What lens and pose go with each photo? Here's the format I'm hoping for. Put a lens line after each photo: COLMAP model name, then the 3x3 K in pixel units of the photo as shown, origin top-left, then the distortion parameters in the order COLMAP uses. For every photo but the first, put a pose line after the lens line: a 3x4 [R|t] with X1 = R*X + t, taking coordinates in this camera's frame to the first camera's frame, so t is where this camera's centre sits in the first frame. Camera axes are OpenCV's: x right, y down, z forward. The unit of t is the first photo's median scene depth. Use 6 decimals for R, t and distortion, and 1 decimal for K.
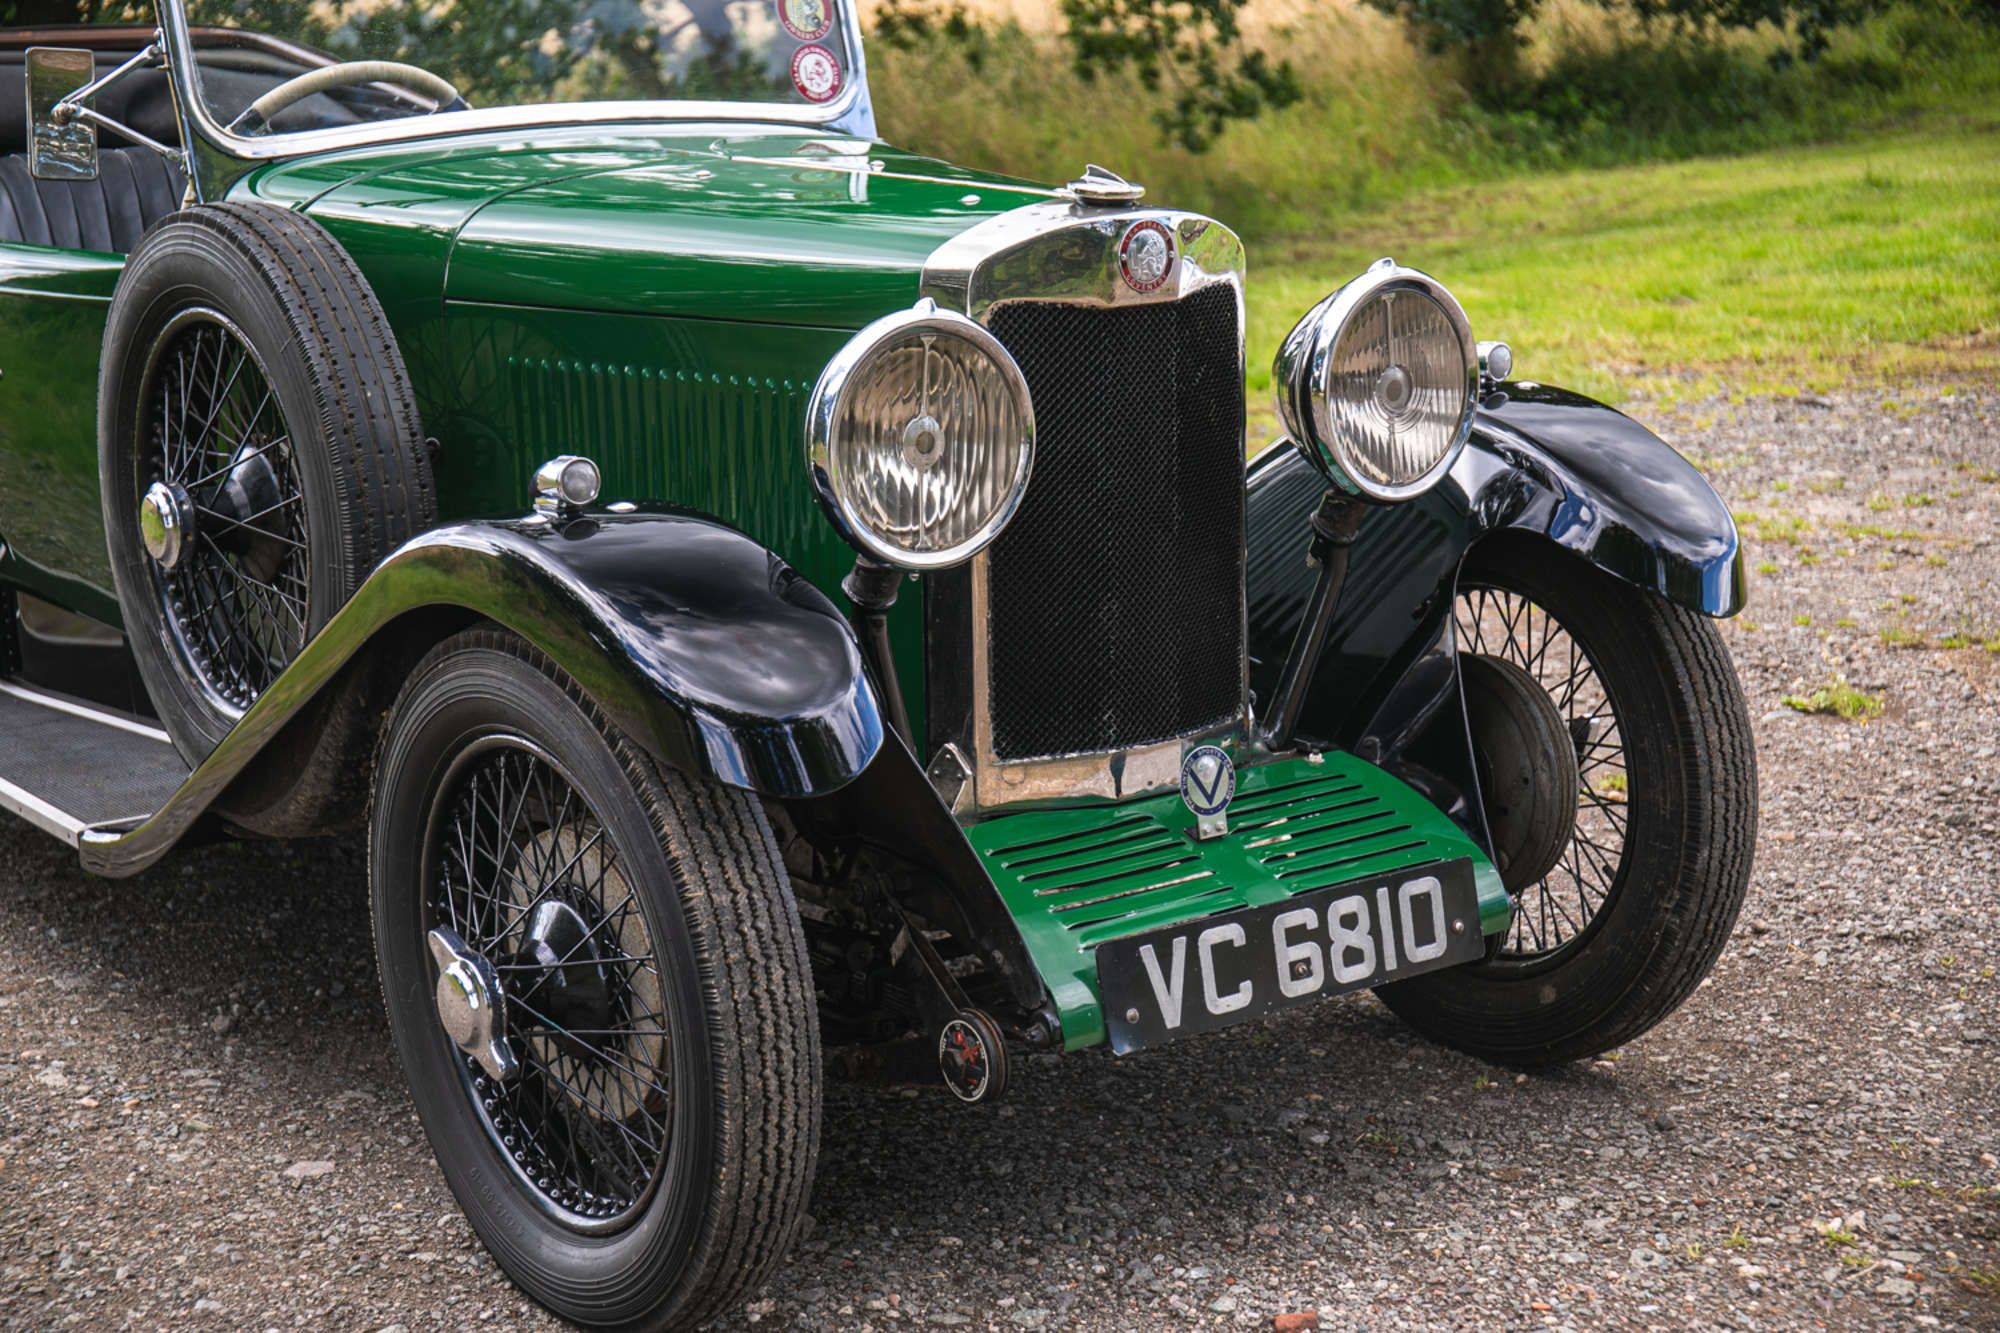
lens RADIAL K [[3104.9, 0, 1000.0], [0, 3104.9, 666.5], [0, 0, 1]] dist [0.166987, -0.087514]
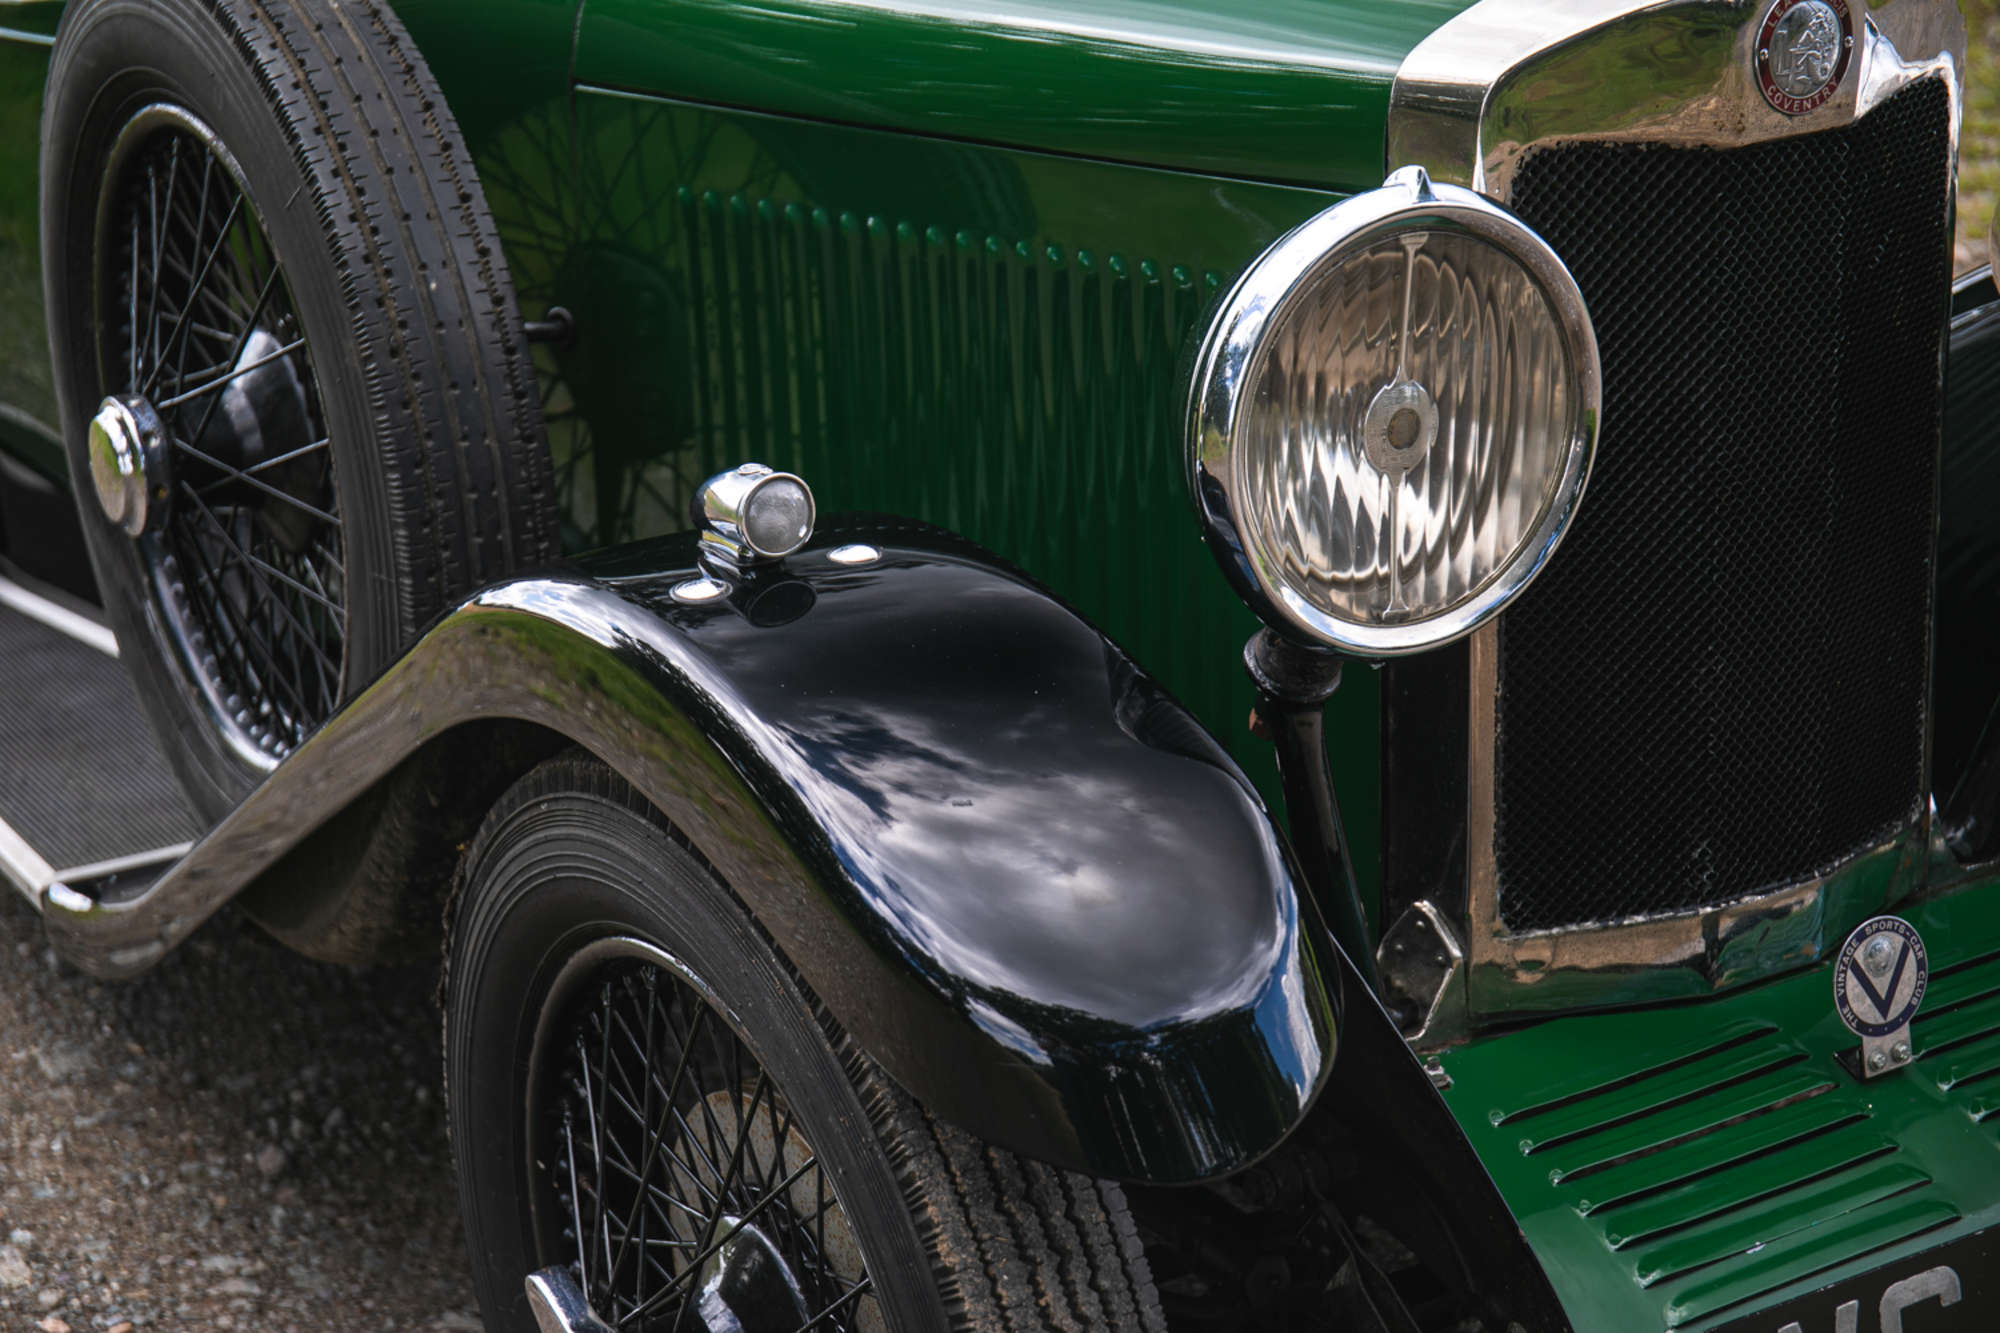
lens RADIAL K [[3876.3, 0, 1033.9], [0, 3876.3, 761.6], [0, 0, 1]] dist [0.142040, 0.342985]
pose [[0.996345, 0.012551, -0.084492, -0.027580], [-0.002809, 0.993425, 0.114447, -0.083393], [0.085373, -0.113792, 0.989830, 0.282271]]
